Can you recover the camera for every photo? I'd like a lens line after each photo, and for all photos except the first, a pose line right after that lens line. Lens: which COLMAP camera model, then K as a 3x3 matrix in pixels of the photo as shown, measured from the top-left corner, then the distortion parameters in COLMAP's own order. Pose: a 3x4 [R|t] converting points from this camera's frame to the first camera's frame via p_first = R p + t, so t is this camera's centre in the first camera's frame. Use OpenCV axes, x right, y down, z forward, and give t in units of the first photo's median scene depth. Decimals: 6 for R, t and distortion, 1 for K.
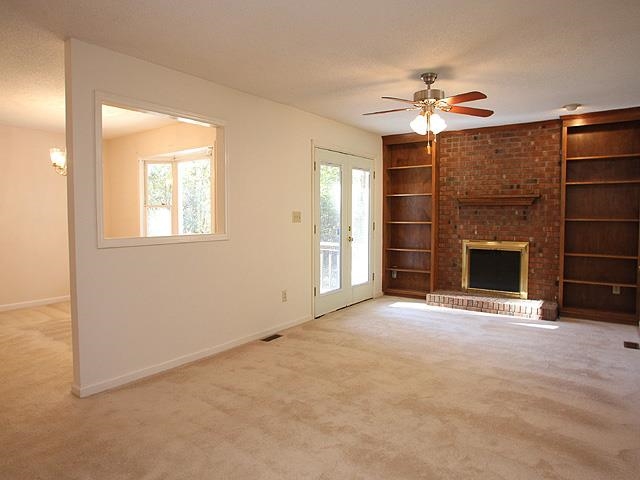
lens RADIAL K [[439.4, 0, 320.0], [0, 439.4, 240.0], [0, 0, 1]] dist [-0.004081, -0.001180]
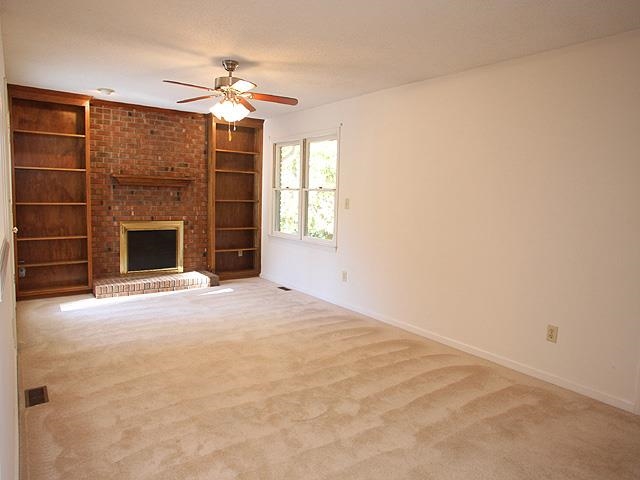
lens RADIAL K [[434.8, 0, 320.3], [0, 434.8, 228.1], [0, 0, 1]] dist [-0.003490, -0.001092]
pose [[0.307713, -0.067404, 0.949089, -0.445576], [0.030517, 0.997674, 0.060960, -0.032172], [-0.950990, 0.010205, 0.309054, 0.332289]]
